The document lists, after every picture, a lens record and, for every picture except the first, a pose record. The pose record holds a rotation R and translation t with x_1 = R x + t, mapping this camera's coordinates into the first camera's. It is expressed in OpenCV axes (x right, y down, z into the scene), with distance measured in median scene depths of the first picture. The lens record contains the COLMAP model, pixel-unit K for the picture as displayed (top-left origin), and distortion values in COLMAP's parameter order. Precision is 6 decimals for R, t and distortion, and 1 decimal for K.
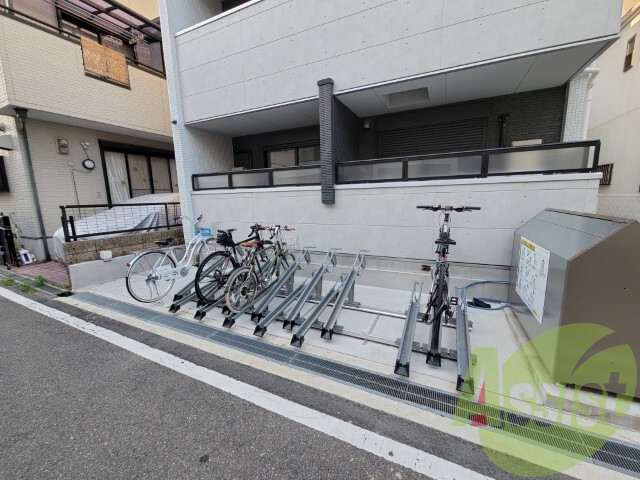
lens RADIAL K [[261.2, 0, 320.0], [0, 261.2, 240.0], [0, 0, 1]] dist [0.006984, -0.006337]
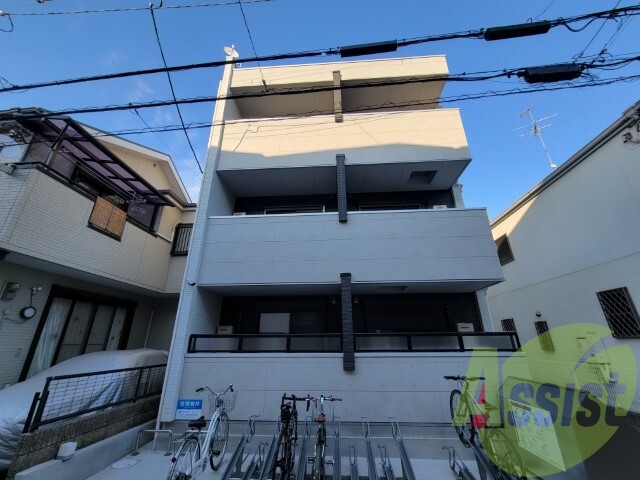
lens RADIAL K [[261.2, 0, 320.0], [0, 261.2, 240.0], [0, 0, 1]] dist [0.006984, -0.006337]
pose [[0.927451, 0.156066, 0.339819, -0.430125], [0.043021, 0.858179, -0.511545, -0.037146], [-0.371461, 0.489053, 0.789205, -0.102805]]
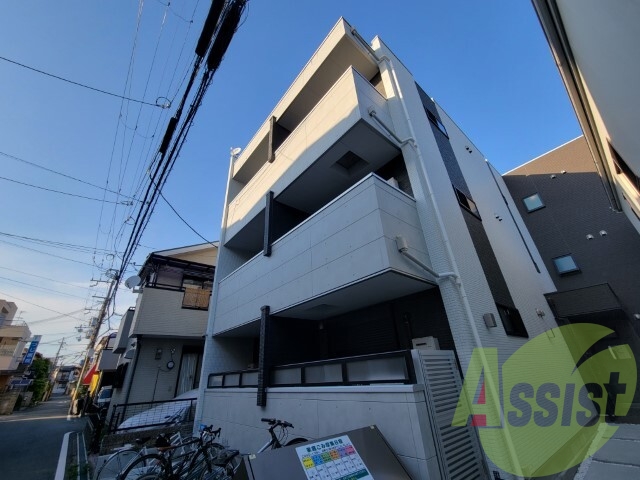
lens RADIAL K [[261.2, 0, 320.0], [0, 261.2, 240.0], [0, 0, 1]] dist [0.006984, -0.006337]
pose [[0.907821, -0.215436, -0.359790, 0.633238], [-0.033608, 0.817818, -0.574494, -0.064917], [0.418010, 0.533630, 0.735192, -0.093238]]
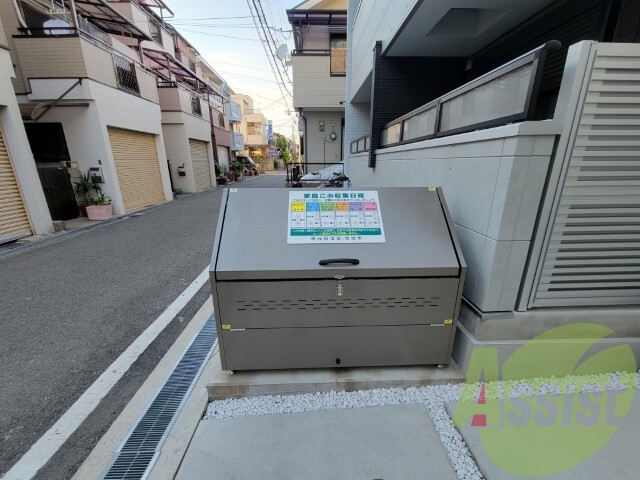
lens RADIAL K [[261.2, 0, 320.0], [0, 261.2, 240.0], [0, 0, 1]] dist [0.006984, -0.006337]
pose [[0.453563, 0.276124, -0.847370, 0.704352], [-0.146893, 0.960951, 0.234510, -0.057421], [0.879035, 0.018108, 0.476412, 0.235957]]
